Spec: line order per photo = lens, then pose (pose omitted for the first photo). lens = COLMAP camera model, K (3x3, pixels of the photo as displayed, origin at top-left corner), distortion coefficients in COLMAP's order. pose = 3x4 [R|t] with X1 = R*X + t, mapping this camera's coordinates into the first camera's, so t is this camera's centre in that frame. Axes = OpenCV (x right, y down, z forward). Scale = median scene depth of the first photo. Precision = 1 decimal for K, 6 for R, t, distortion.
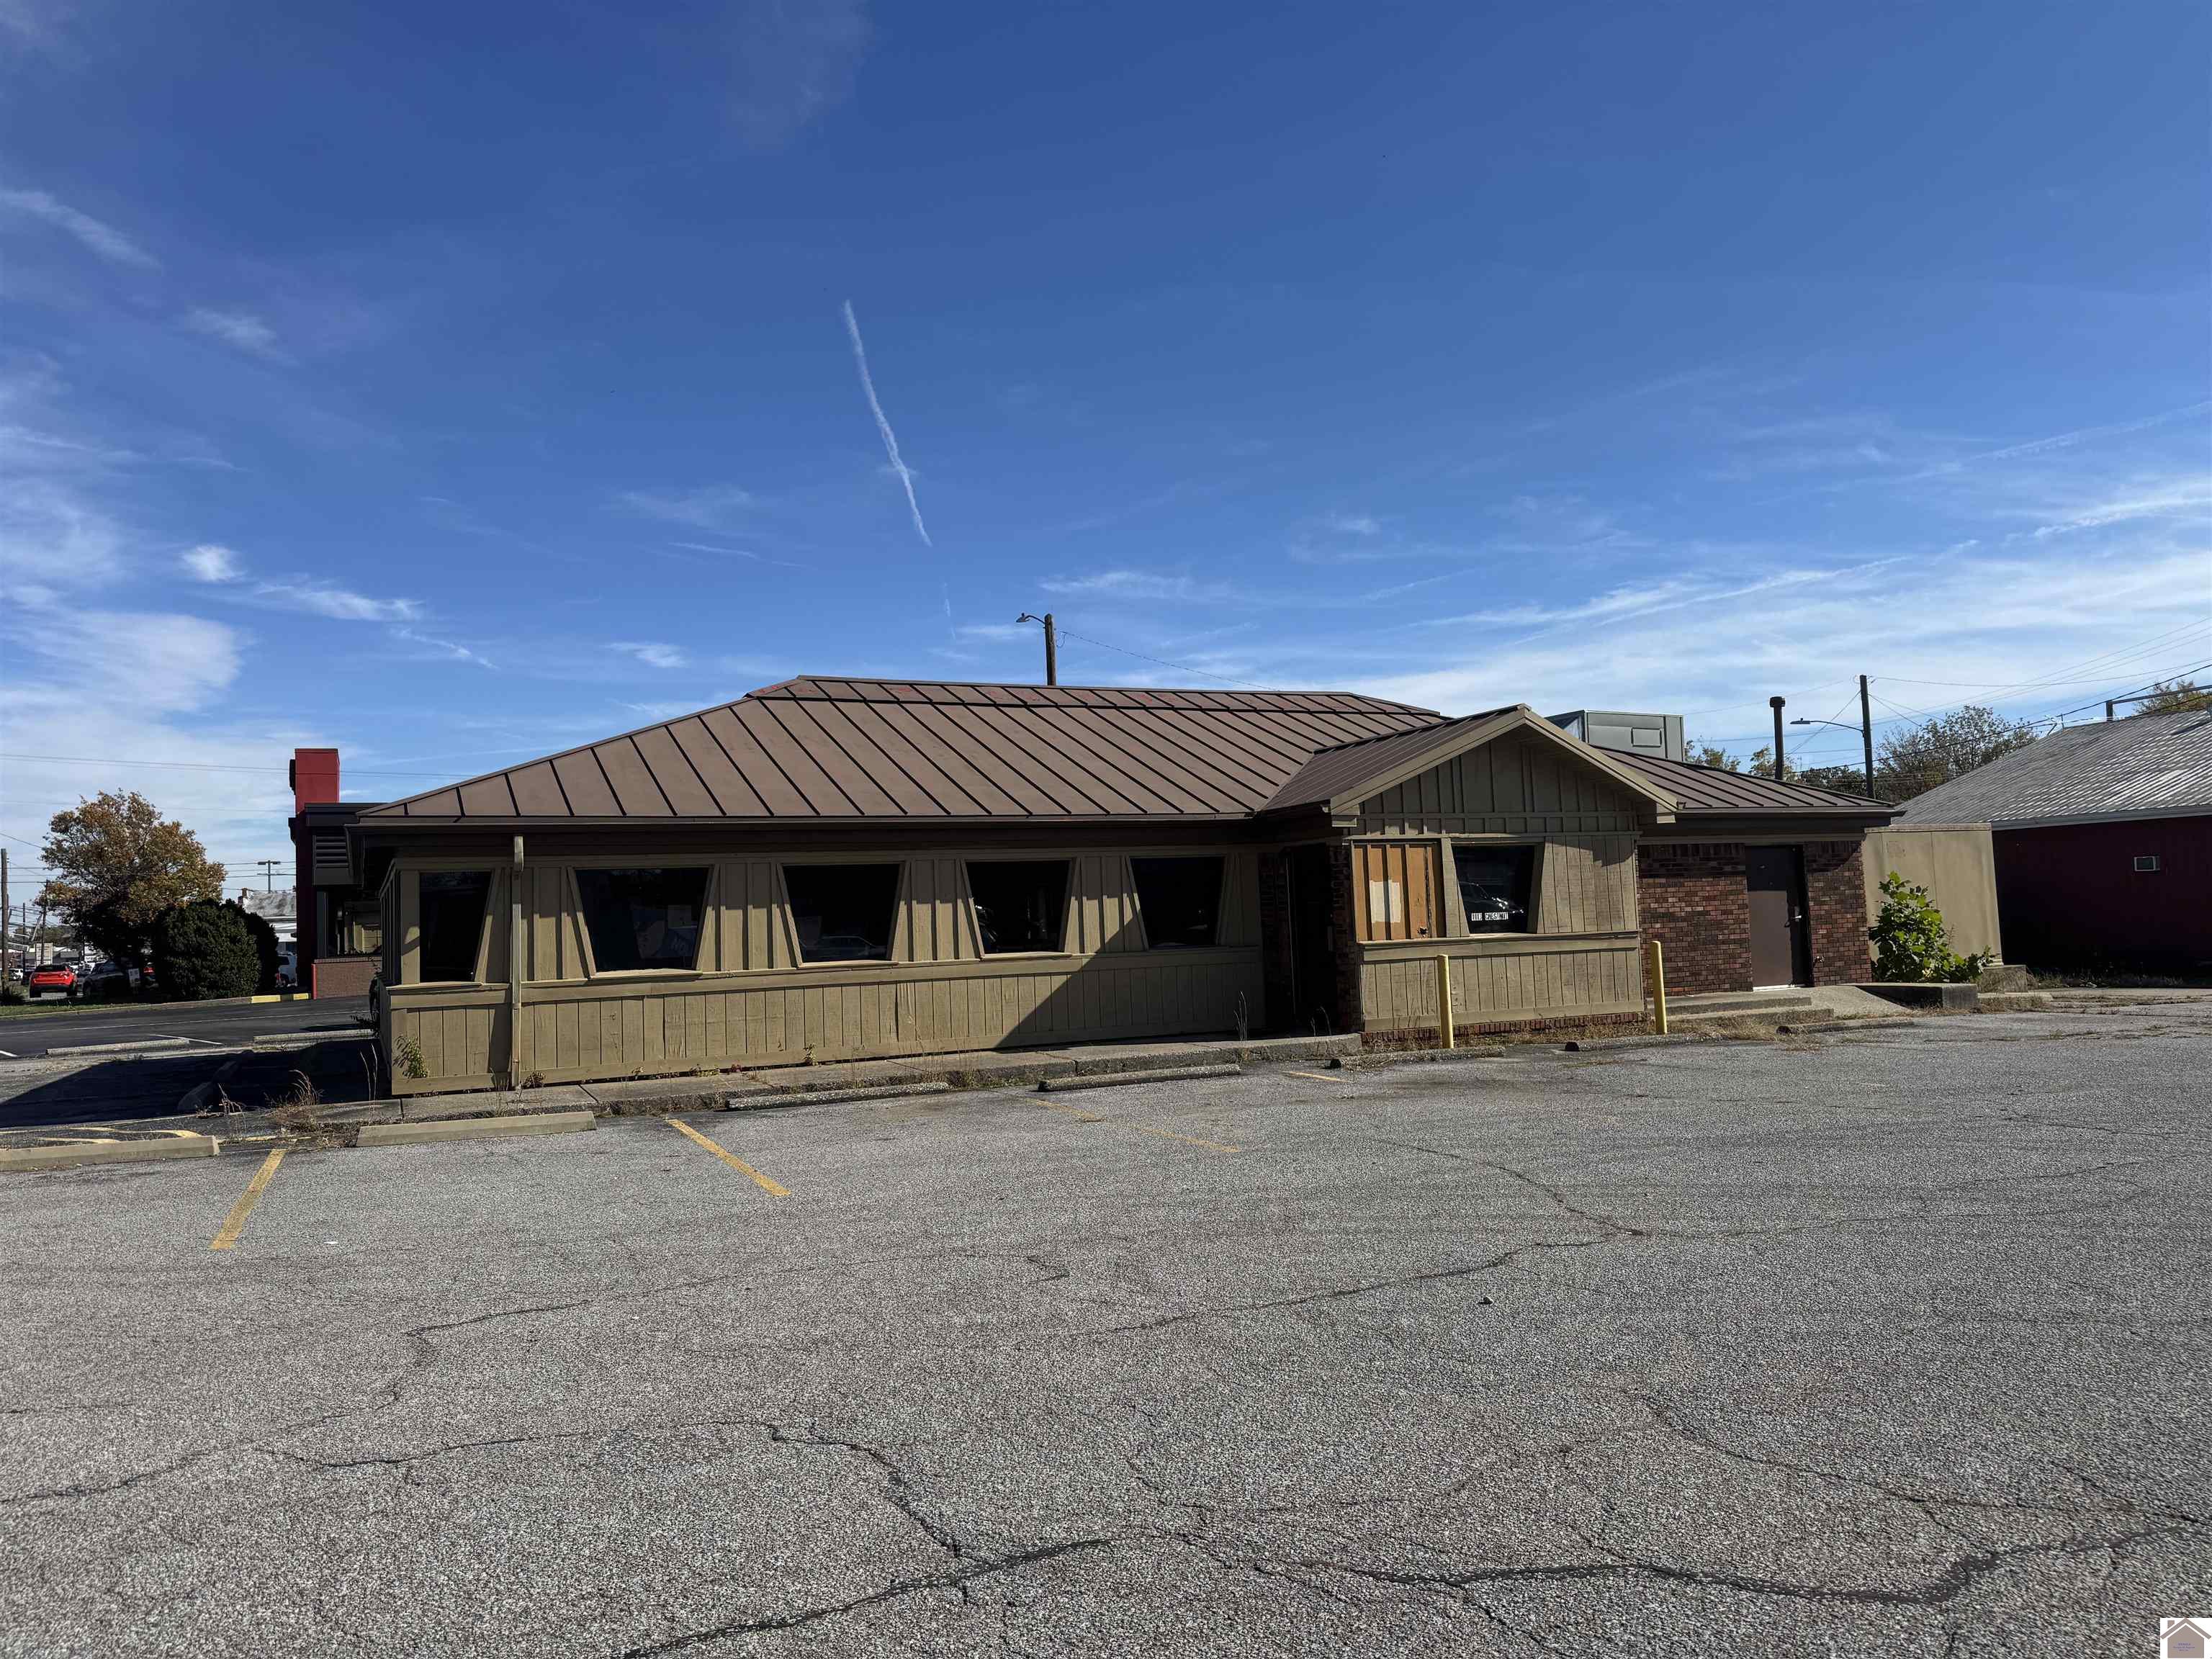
lens RADIAL K [[1503.2, 0, 1109.6], [0, 1503.2, 783.9], [0, 0, 1]] dist [0.031553, -0.053322]
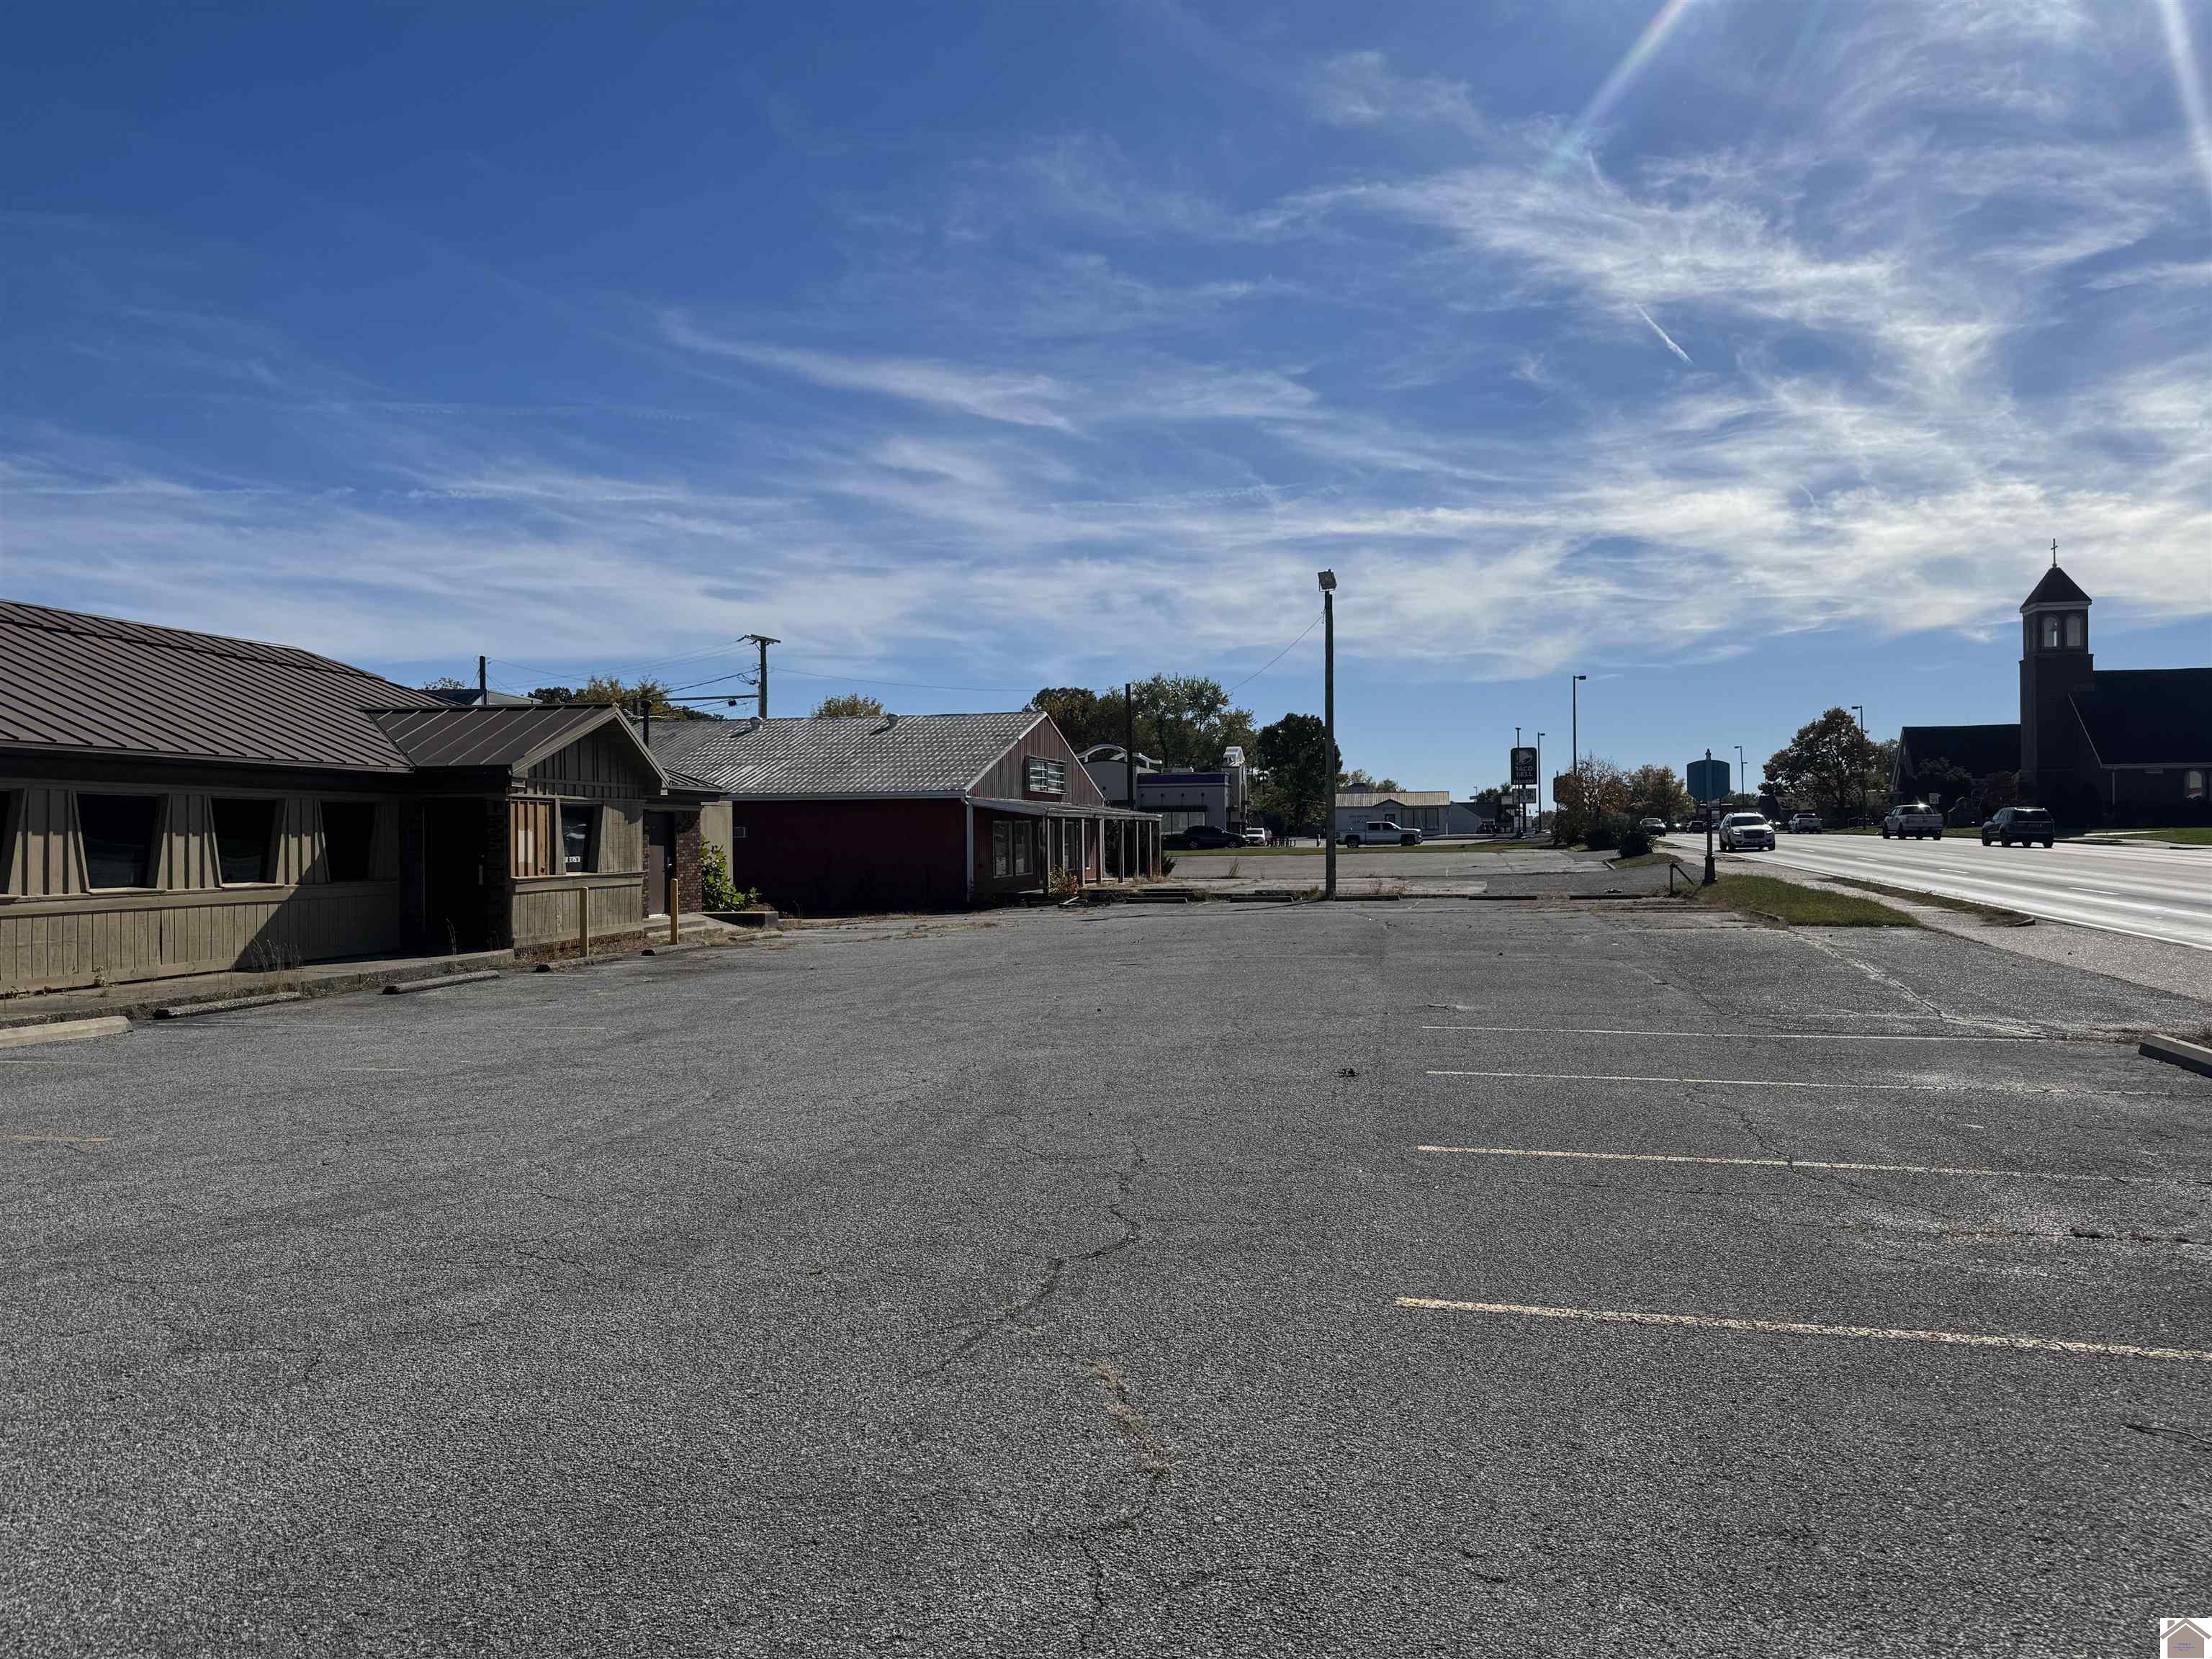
lens RADIAL K [[1617.4, 0, 1112.6], [0, 1617.4, 845.3], [0, 0, 1]] dist [0.068310, -0.093328]
pose [[0.550193, 0.030821, 0.834468, -0.681264], [-0.089890, 0.995698, 0.022491, 0.001380], [-0.830185, -0.087385, 0.550597, -0.173991]]
